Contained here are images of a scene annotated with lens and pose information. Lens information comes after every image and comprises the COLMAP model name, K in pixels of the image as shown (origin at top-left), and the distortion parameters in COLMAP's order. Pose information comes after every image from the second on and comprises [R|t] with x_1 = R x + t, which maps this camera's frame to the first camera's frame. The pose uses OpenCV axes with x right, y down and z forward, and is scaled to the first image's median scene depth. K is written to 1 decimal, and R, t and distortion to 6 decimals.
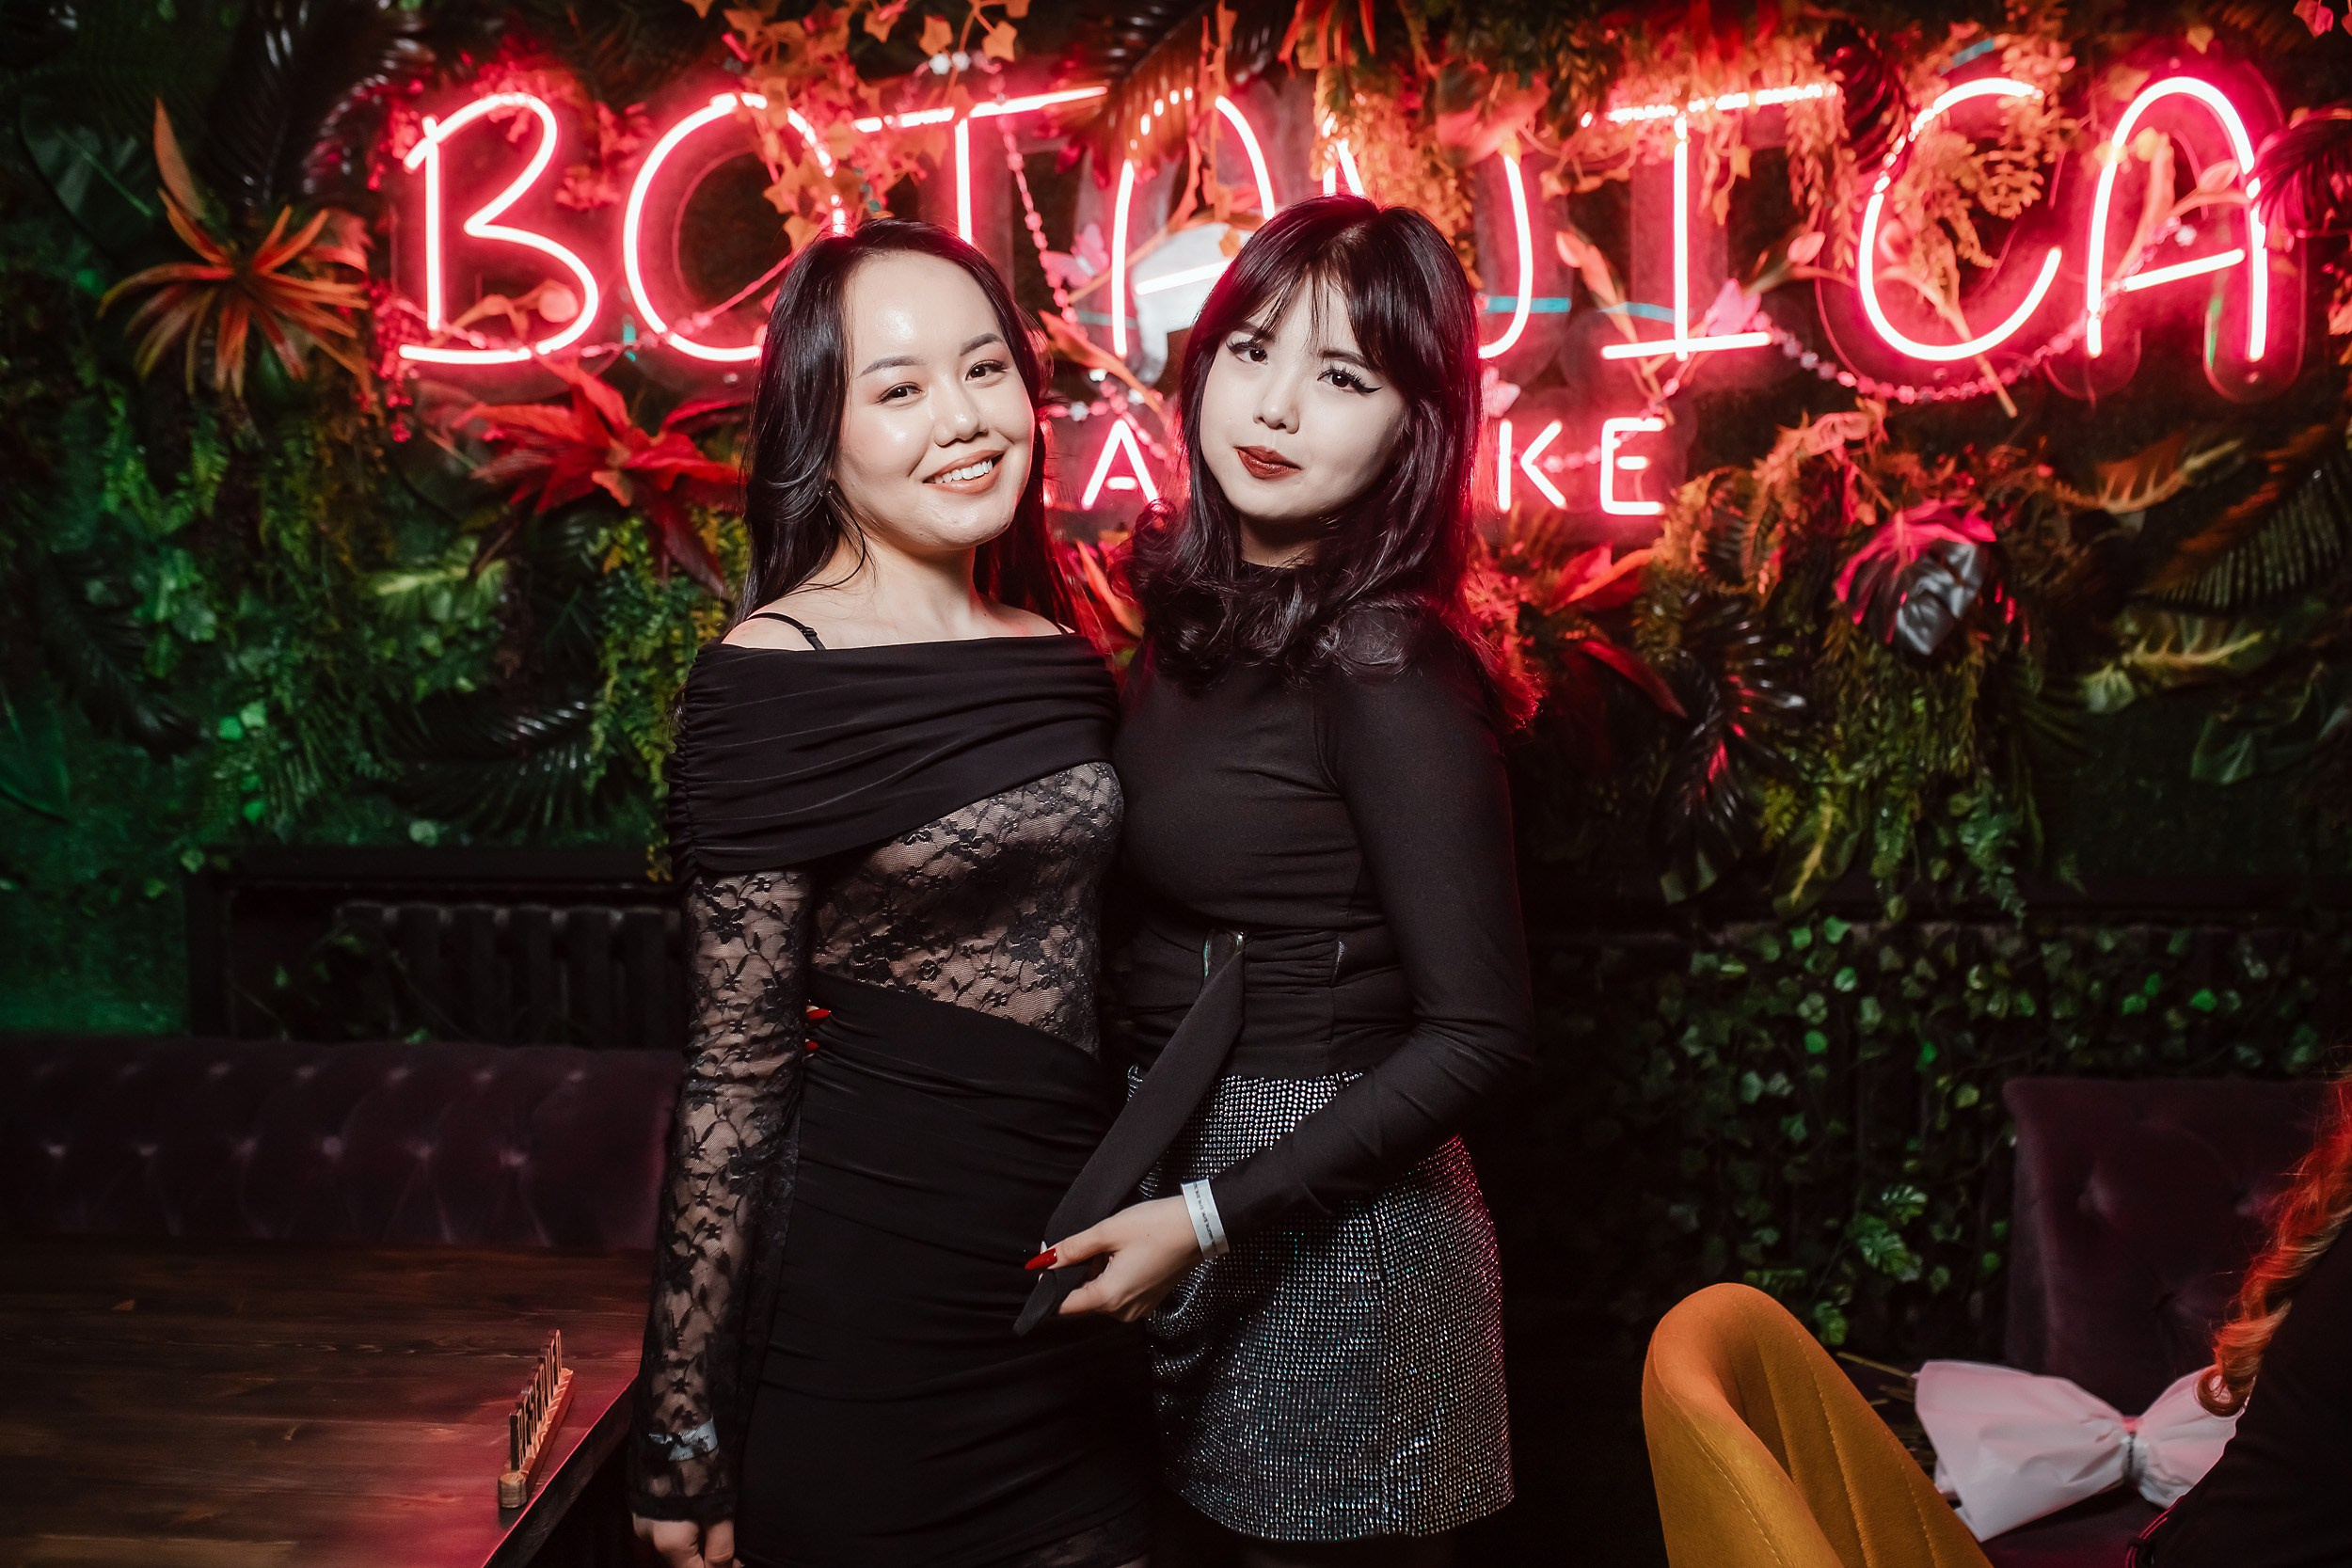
lens RADIAL K [[2264.1, 0, 1176.0], [0, 2264.1, 784.0], [0, 0, 1]] dist [-0.056845, 0.087309]
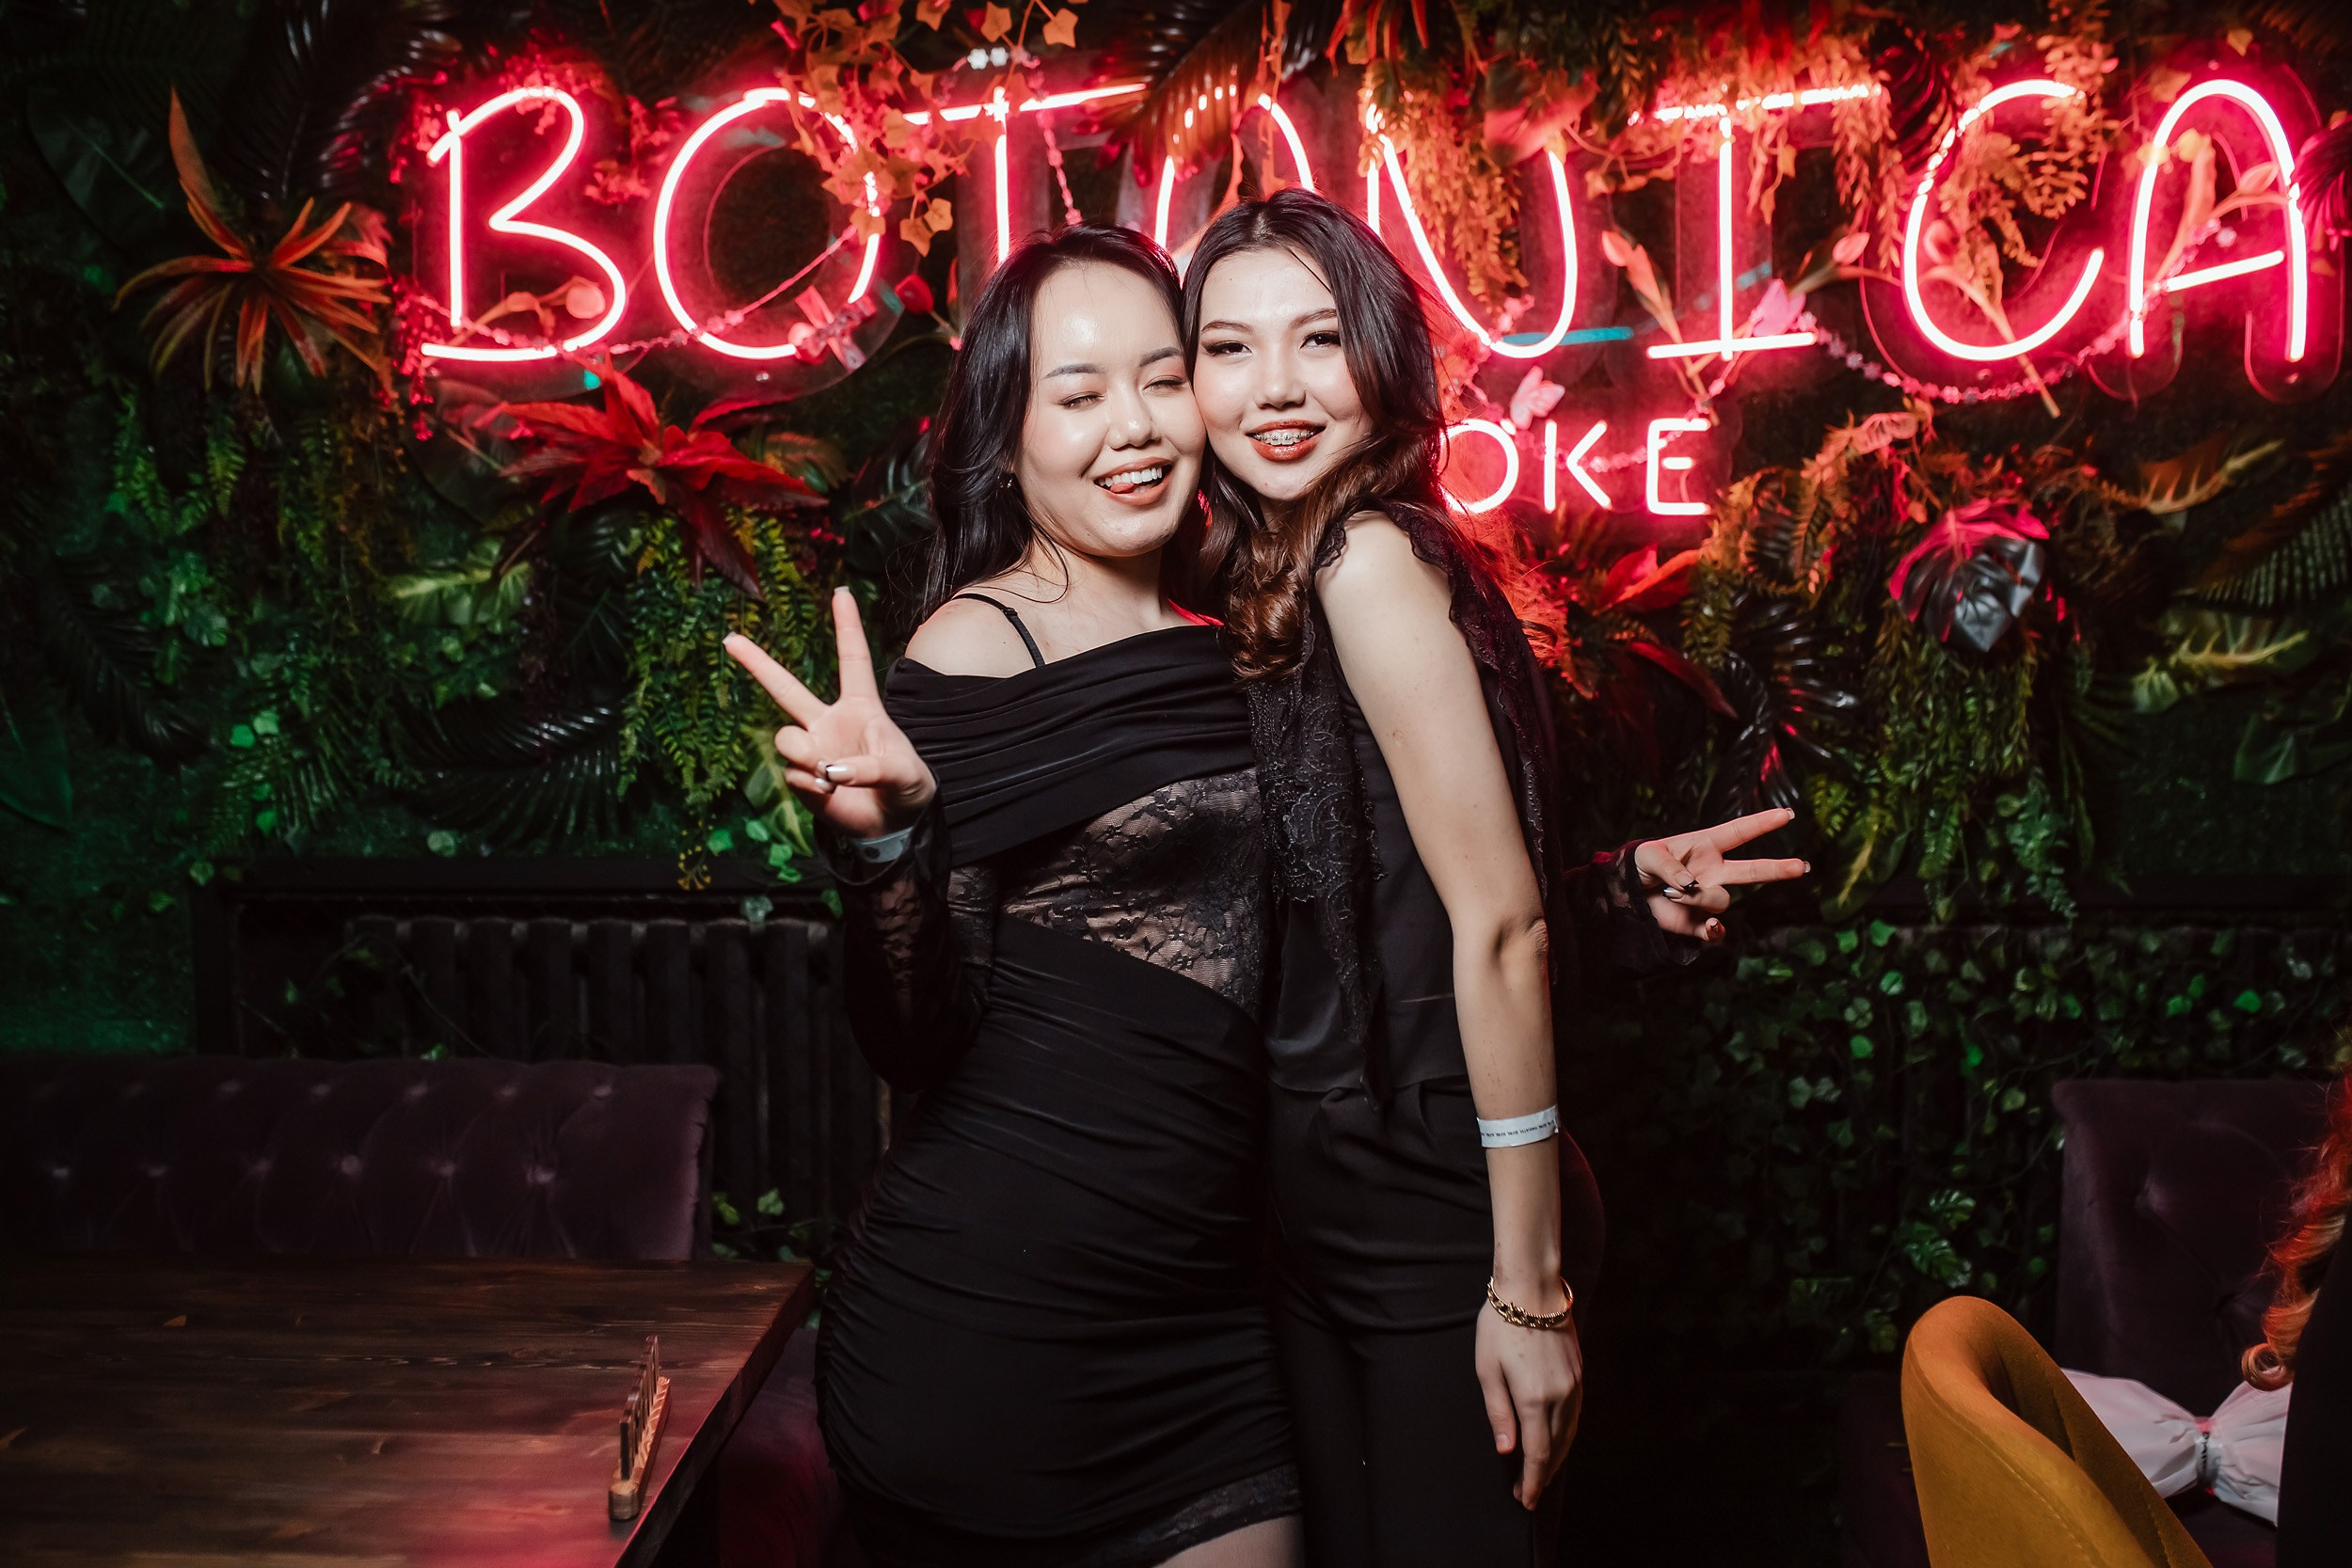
lens RADIAL K [[2264.1, 0, 1176.0], [0, 2264.1, 784.0], [0, 0, 1]] dist [-0.056845, 0.087309]
pose [[0.999440, -0.003619, 0.033257, -0.052639], [0.004192, 0.999844, -0.017169, 0.015211], [-0.033190, 0.017299, 0.999299, 0.017045]]
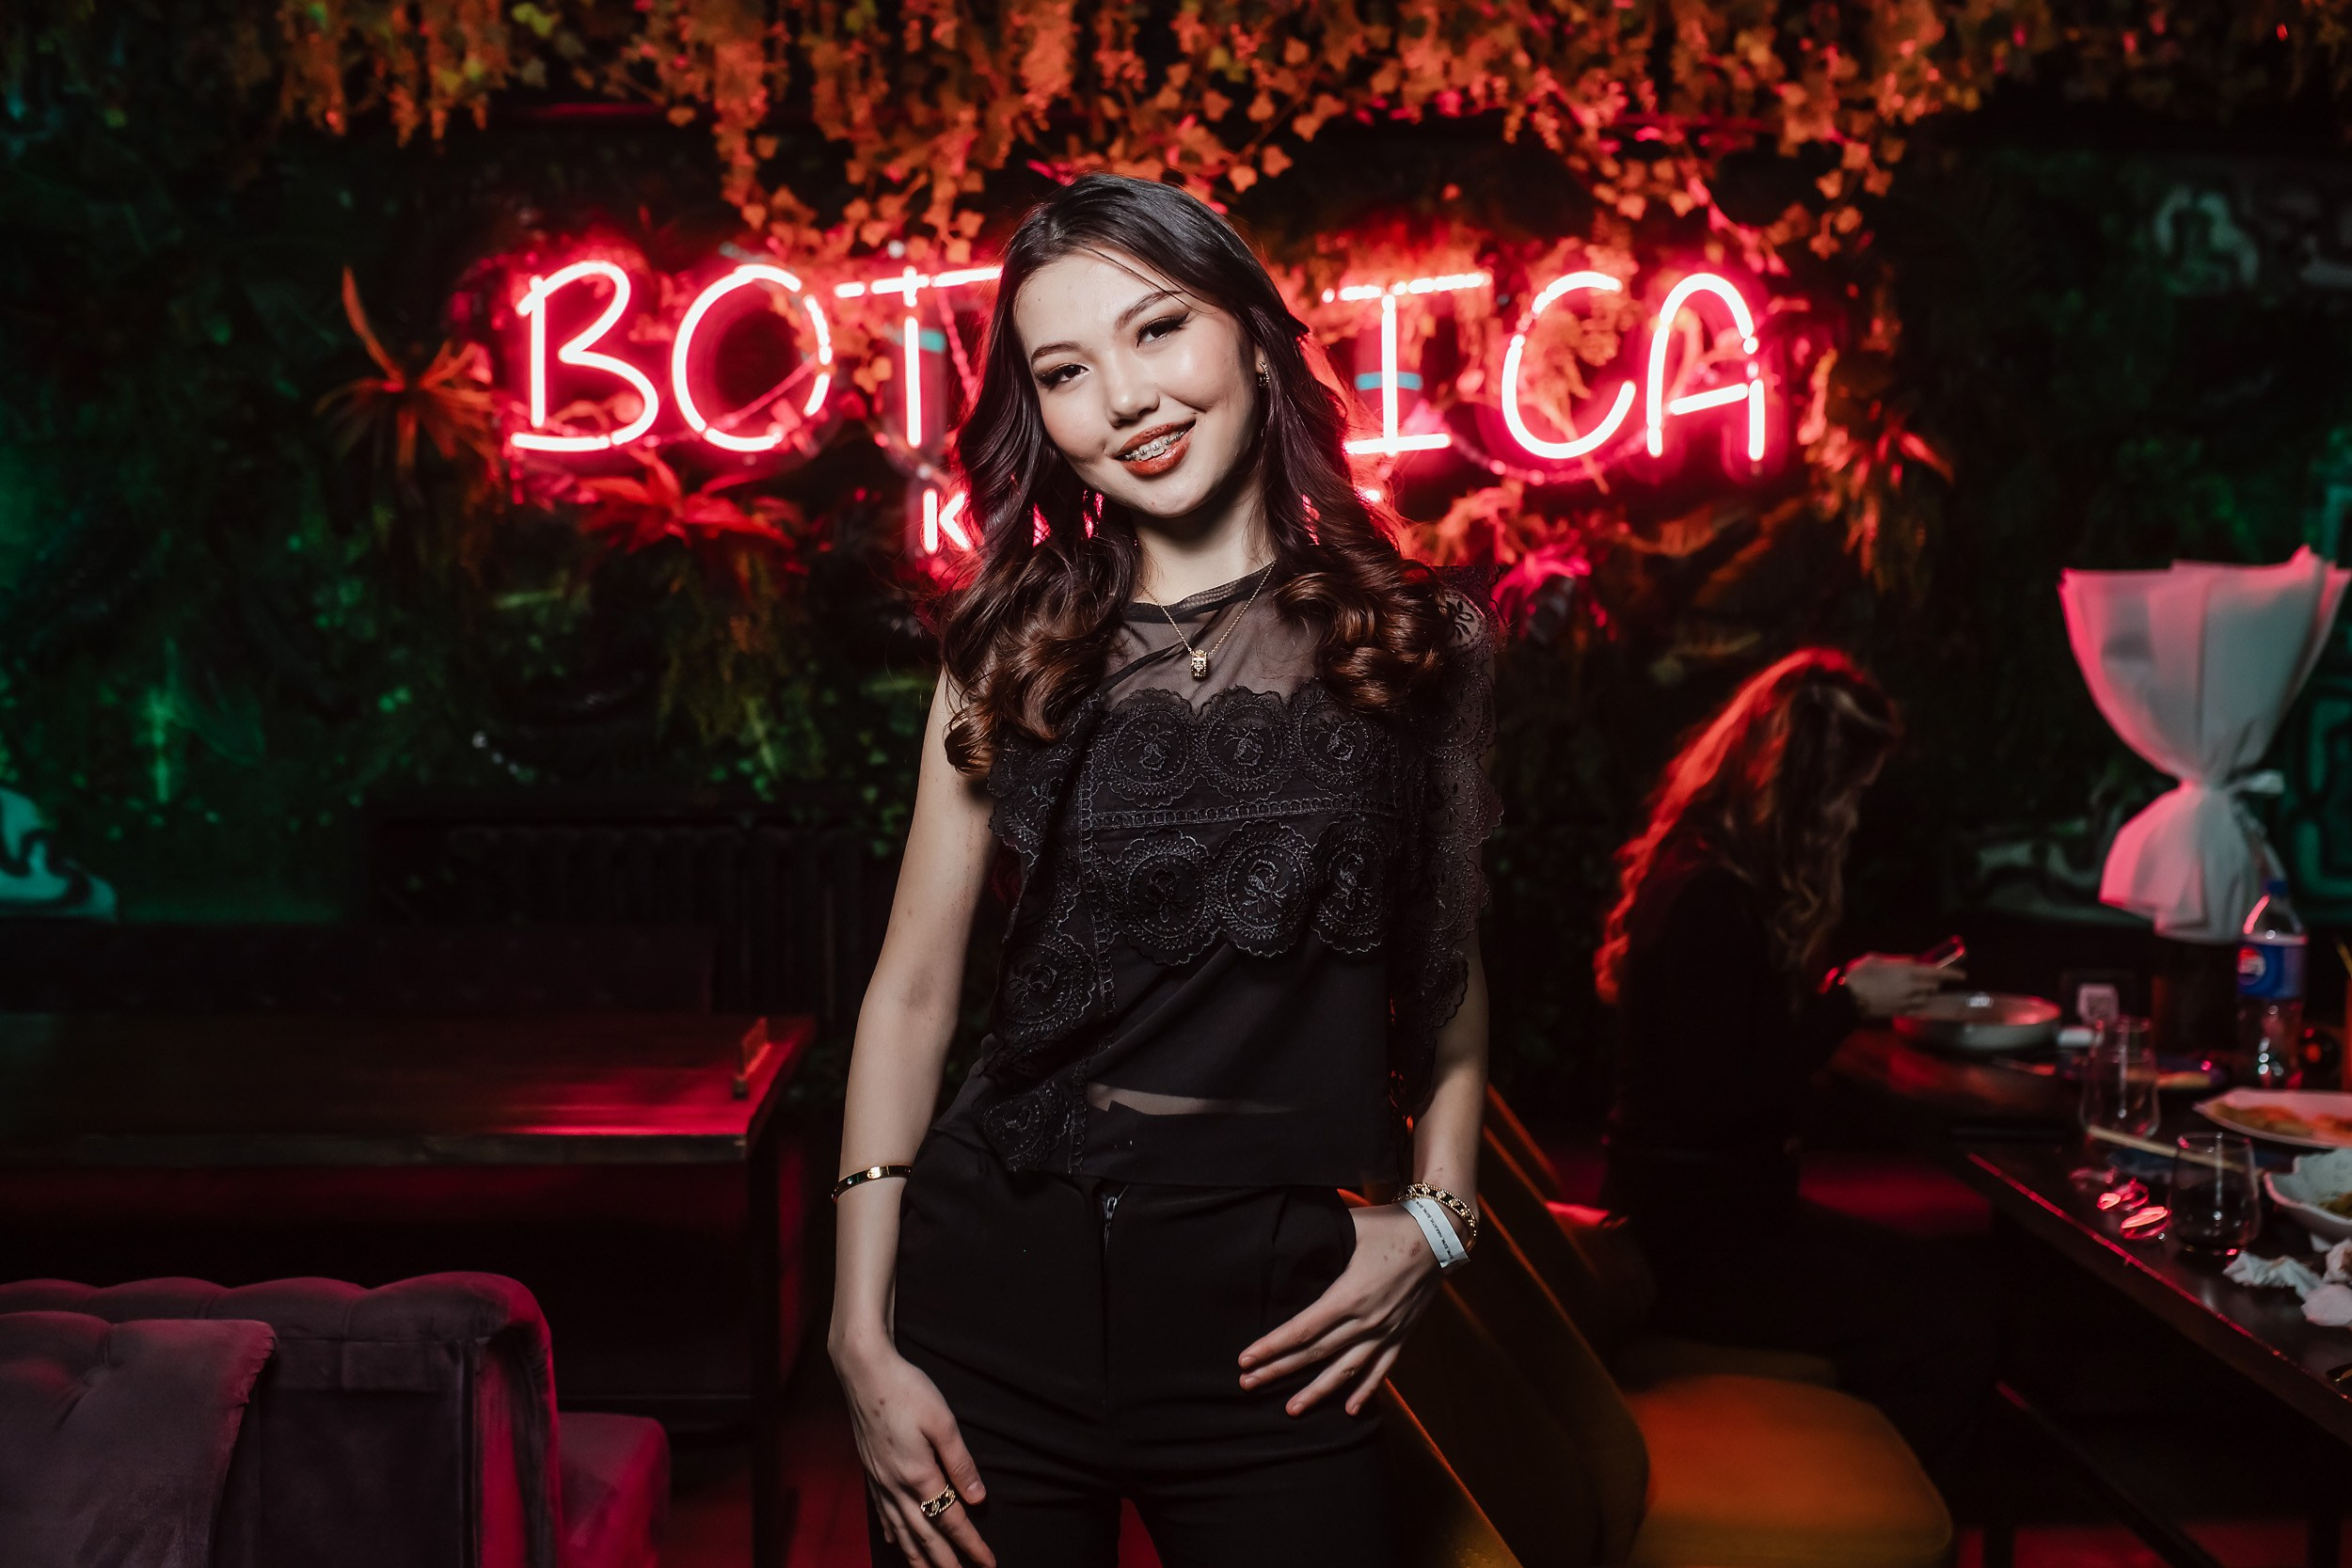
lens RADIAL K [[2264.1, 0, 1176.0], [0, 2264.1, 784.0], [0, 0, 1]] dist [-0.056845, 0.087309]
pose [[0.993745, -0.007720, 0.111402, -0.090153], [0.009817, 0.999785, -0.018282, 0.060108], [-0.111237, 0.019261, 0.993607, -0.489791]]
